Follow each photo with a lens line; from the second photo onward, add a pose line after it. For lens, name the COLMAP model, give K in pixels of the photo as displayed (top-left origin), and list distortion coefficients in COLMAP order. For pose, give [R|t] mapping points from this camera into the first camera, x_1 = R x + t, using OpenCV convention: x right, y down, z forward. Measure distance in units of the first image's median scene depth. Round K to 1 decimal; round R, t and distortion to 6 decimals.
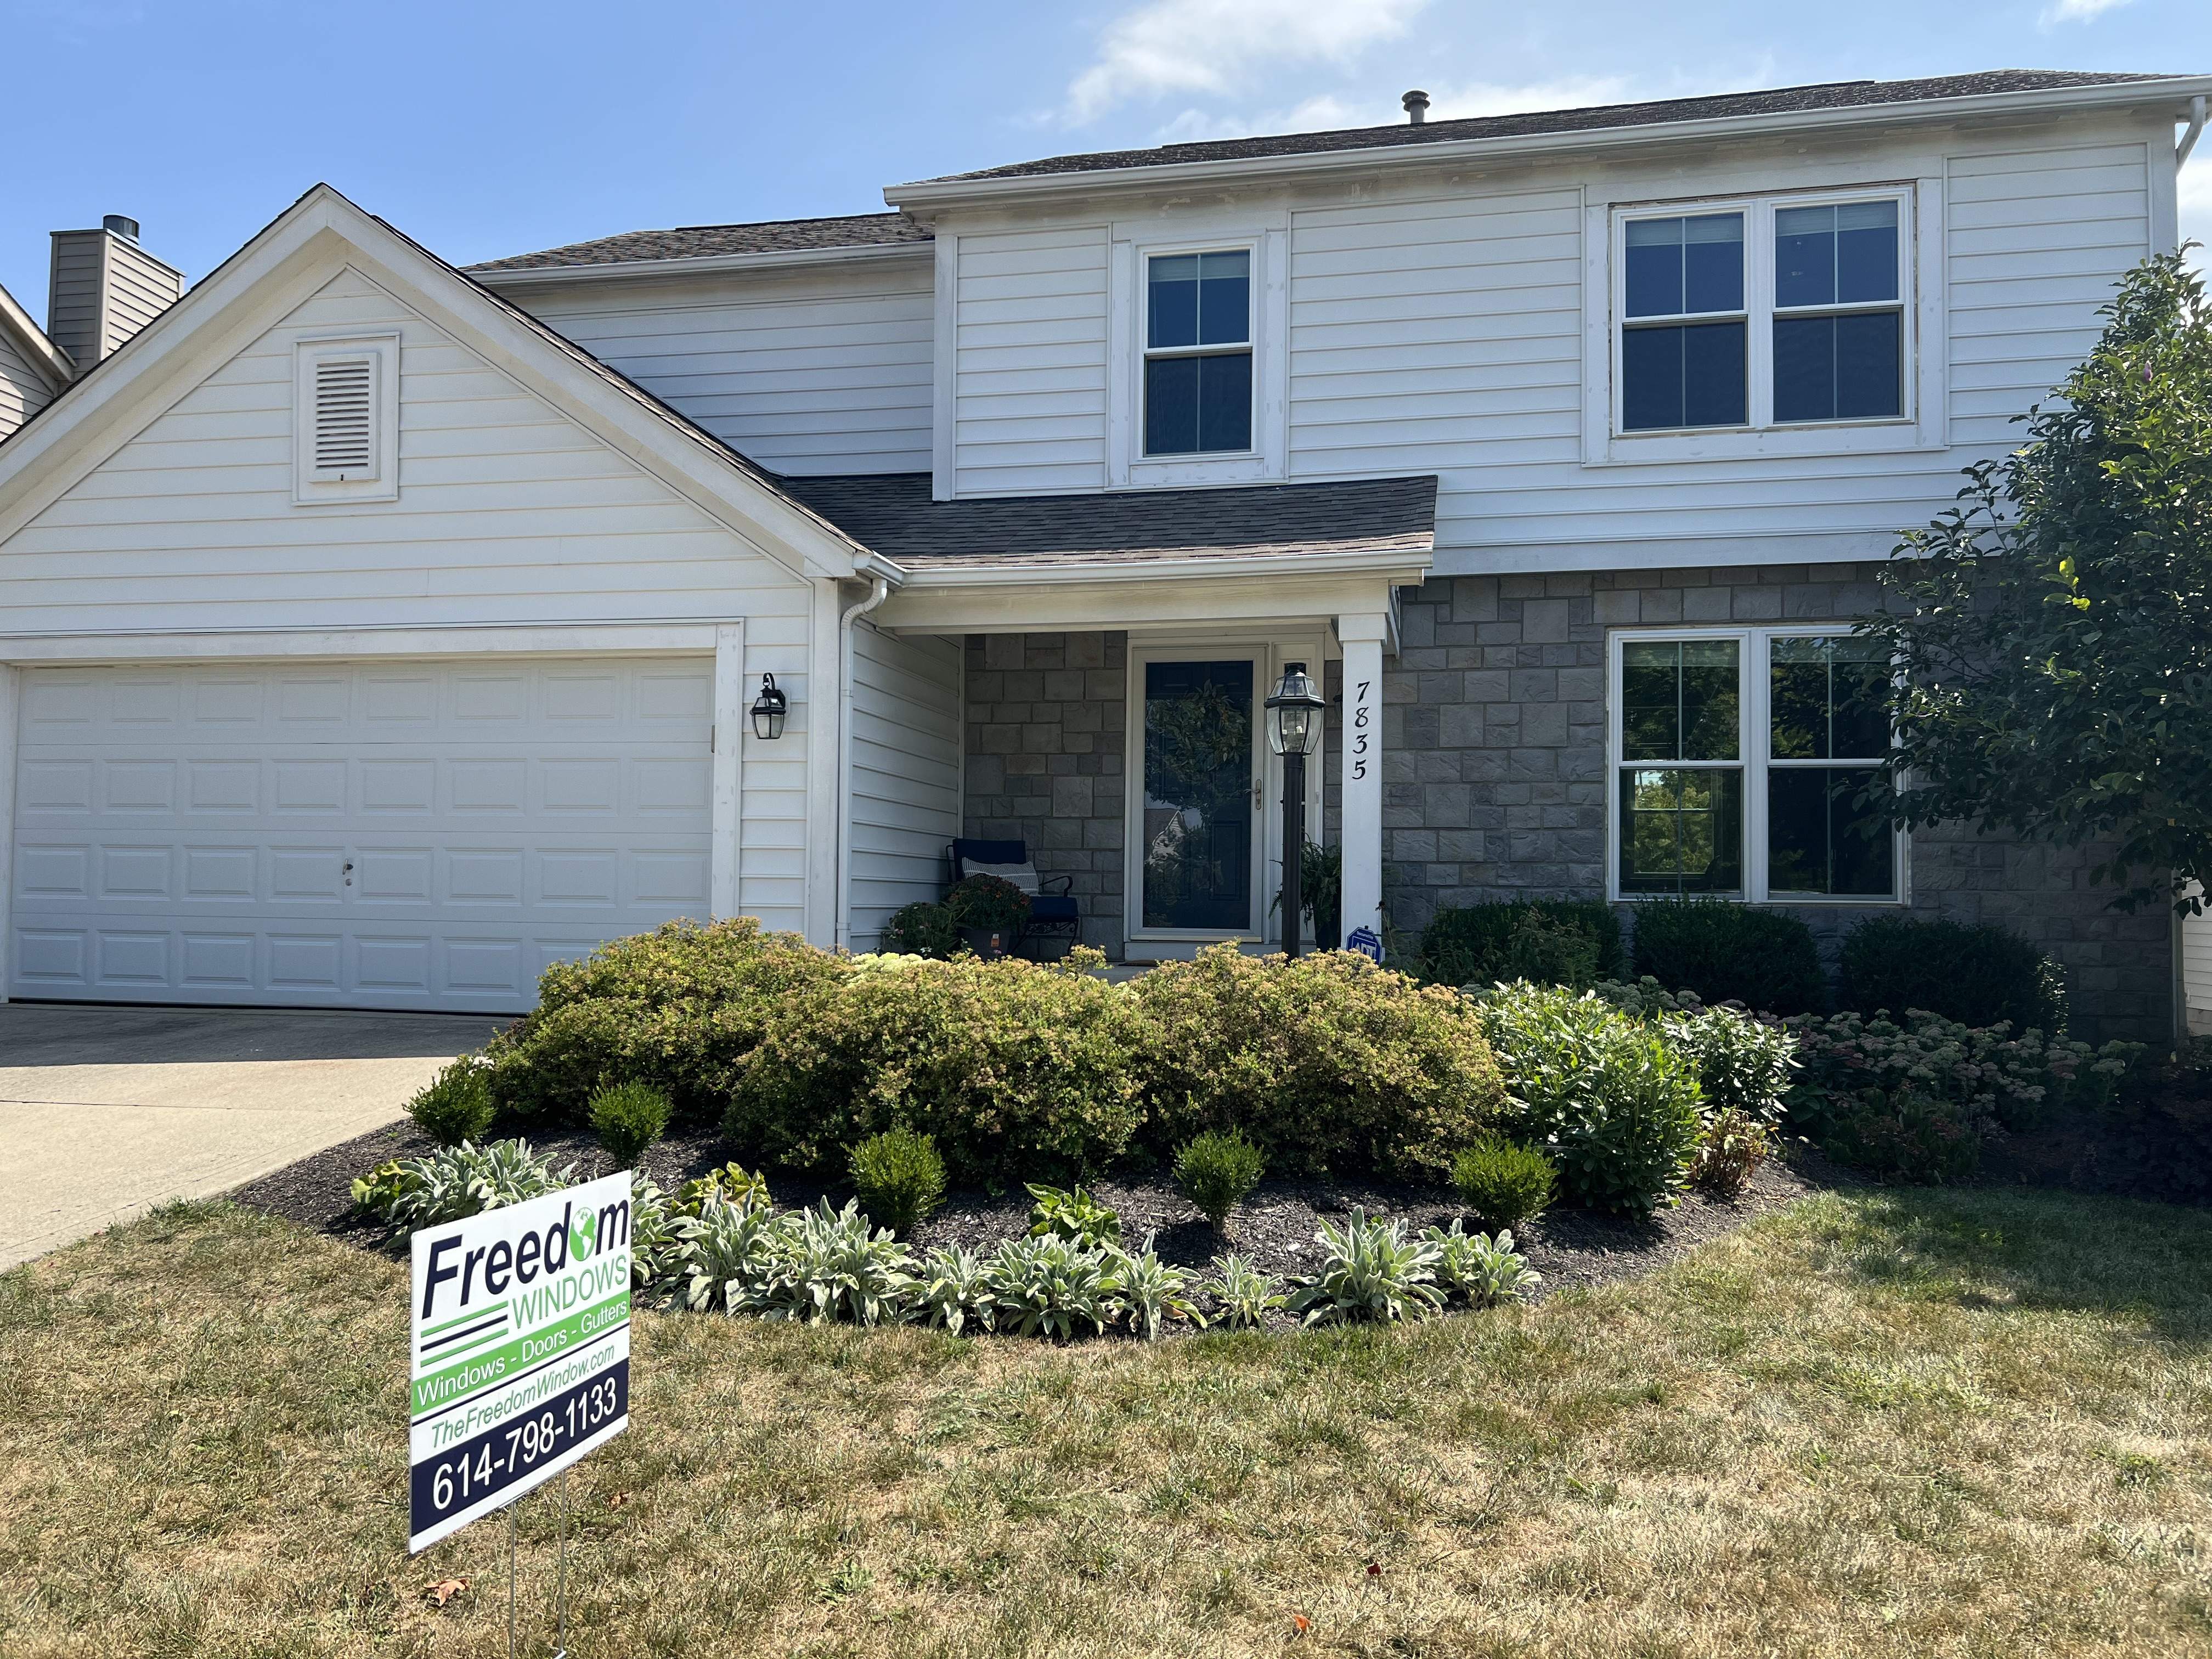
lens RADIAL K [[1667.0, 0, 1106.4], [0, 1667.0, 834.9], [0, 0, 1]] dist [0.028926, -0.012410]
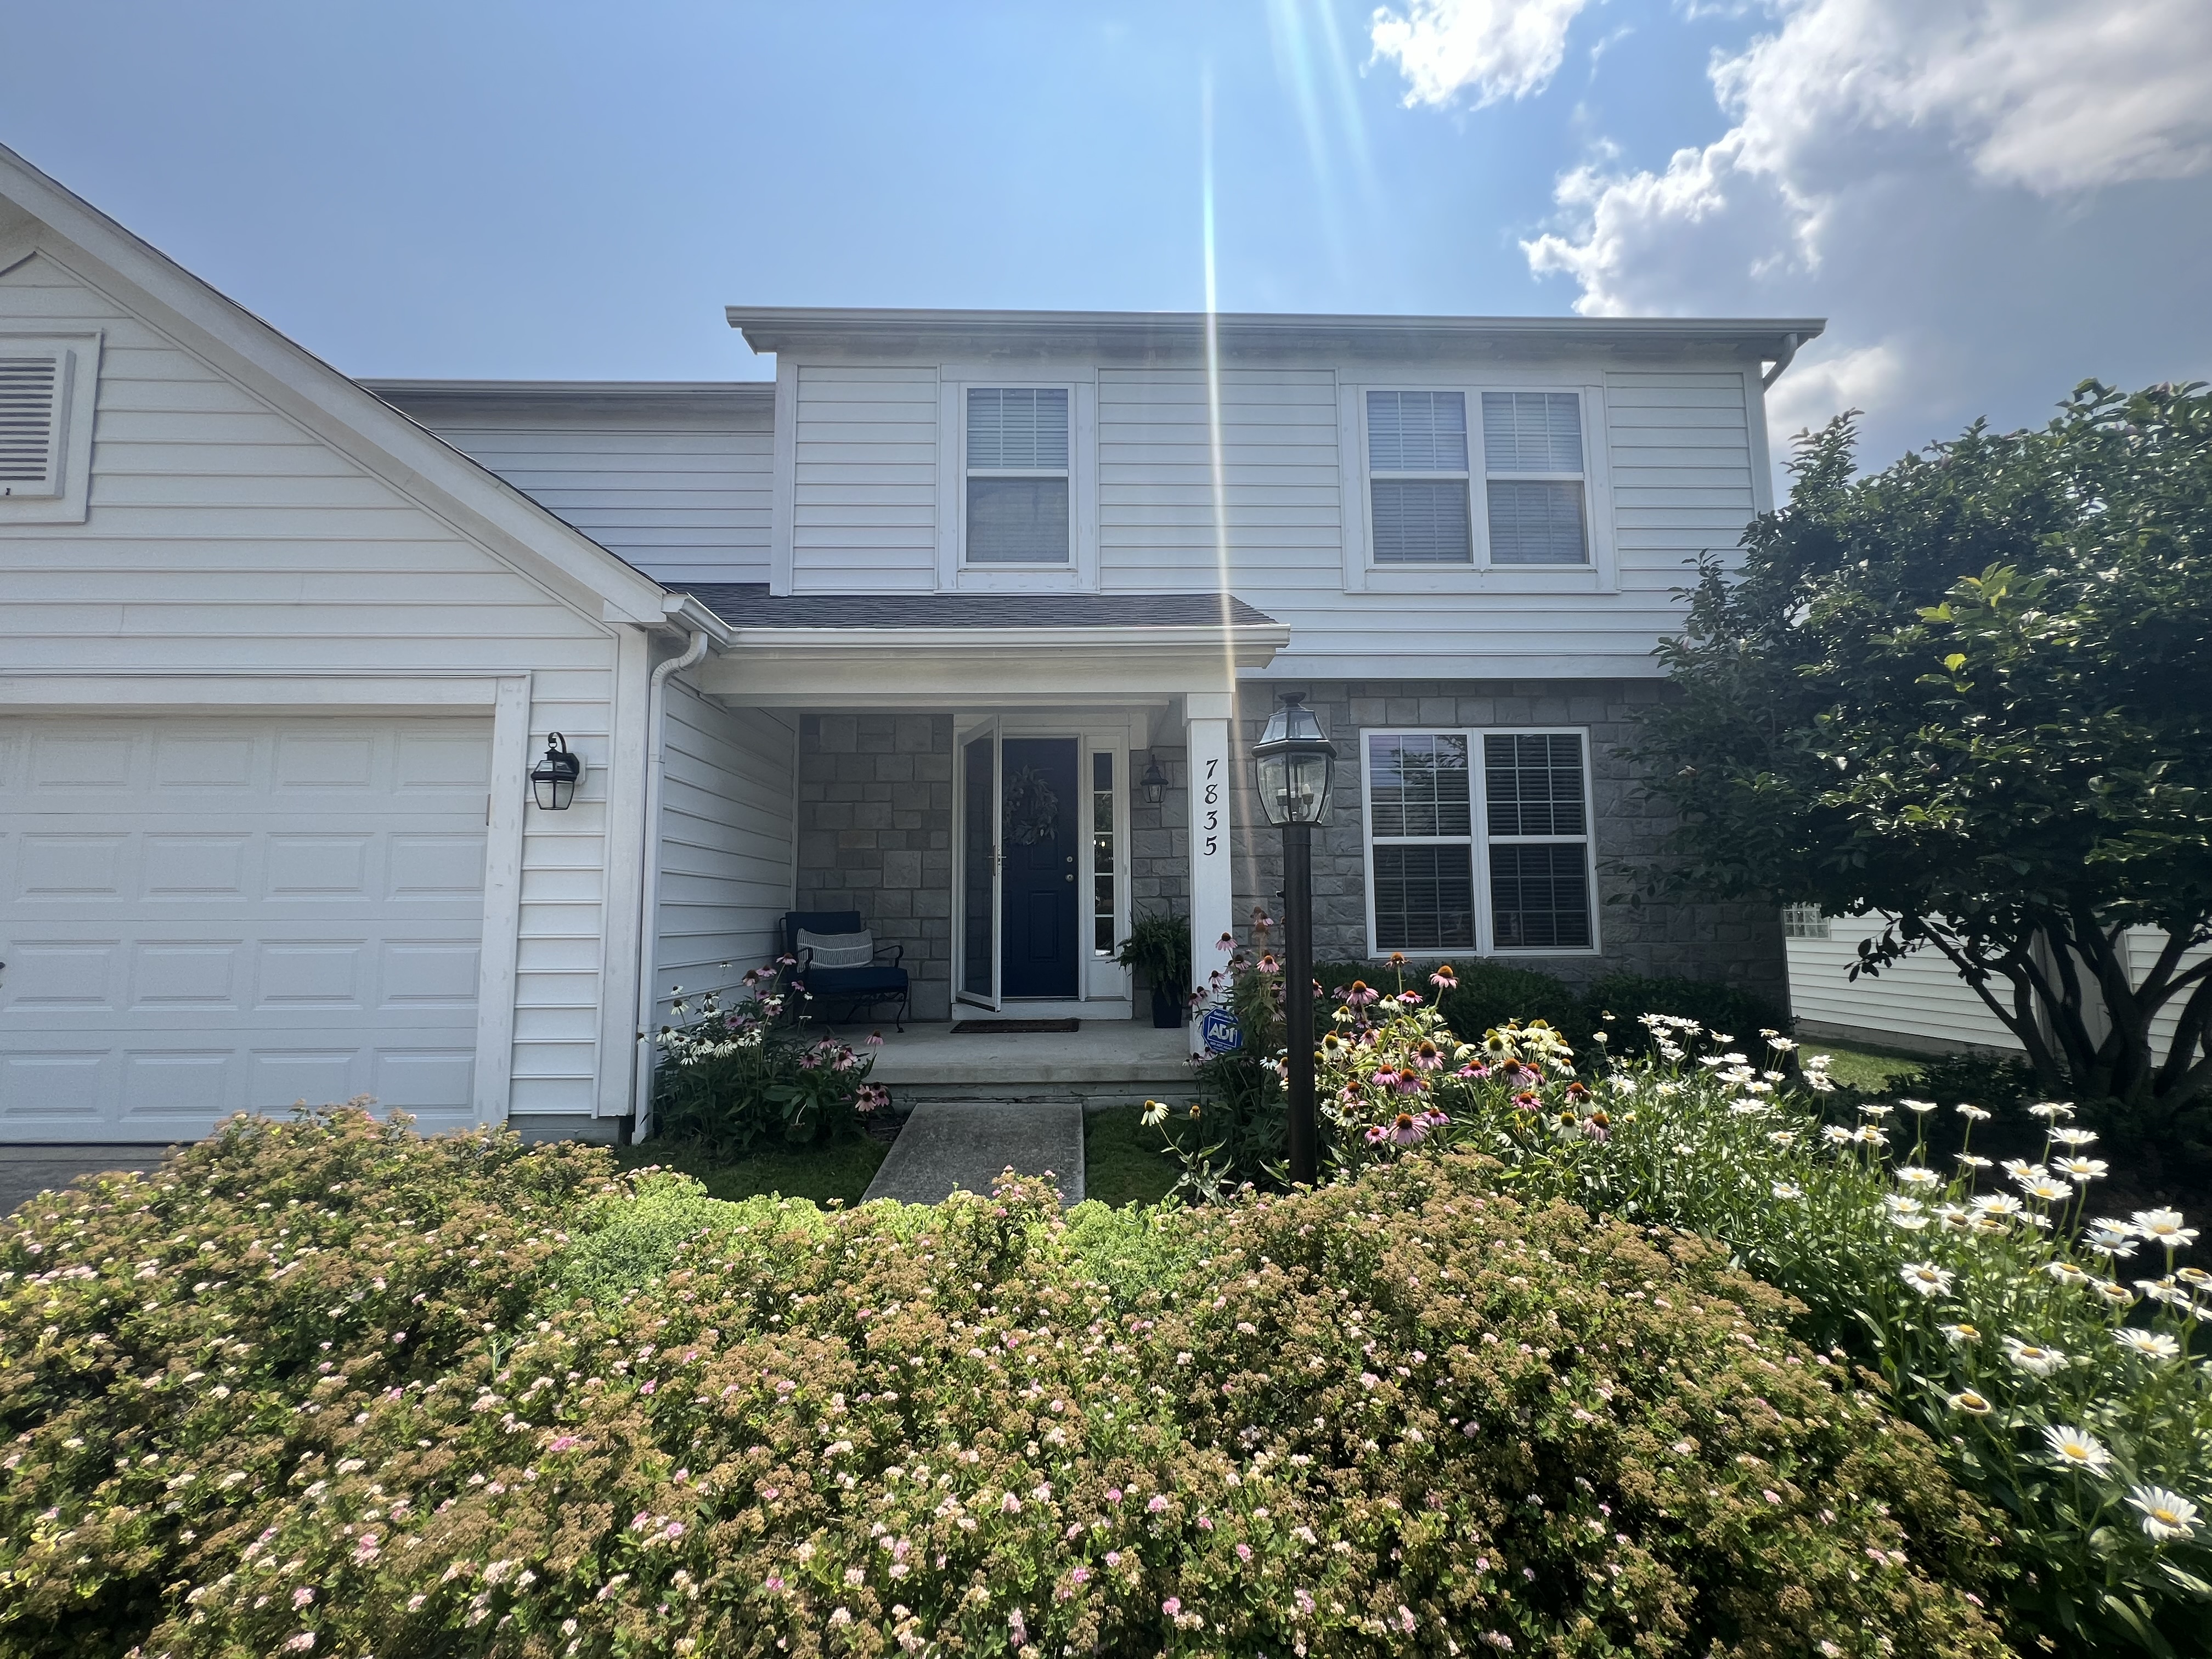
lens RADIAL K [[887.6, 0, 1109.4], [0, 887.6, 826.7], [0, 0, 1]] dist [0.001901, -0.000097]
pose [[0.969046, 0.005303, 0.246822, -0.035636], [0.008700, 0.998415, -0.055608, -0.018945], [-0.246726, 0.056034, 0.967464, 0.441922]]
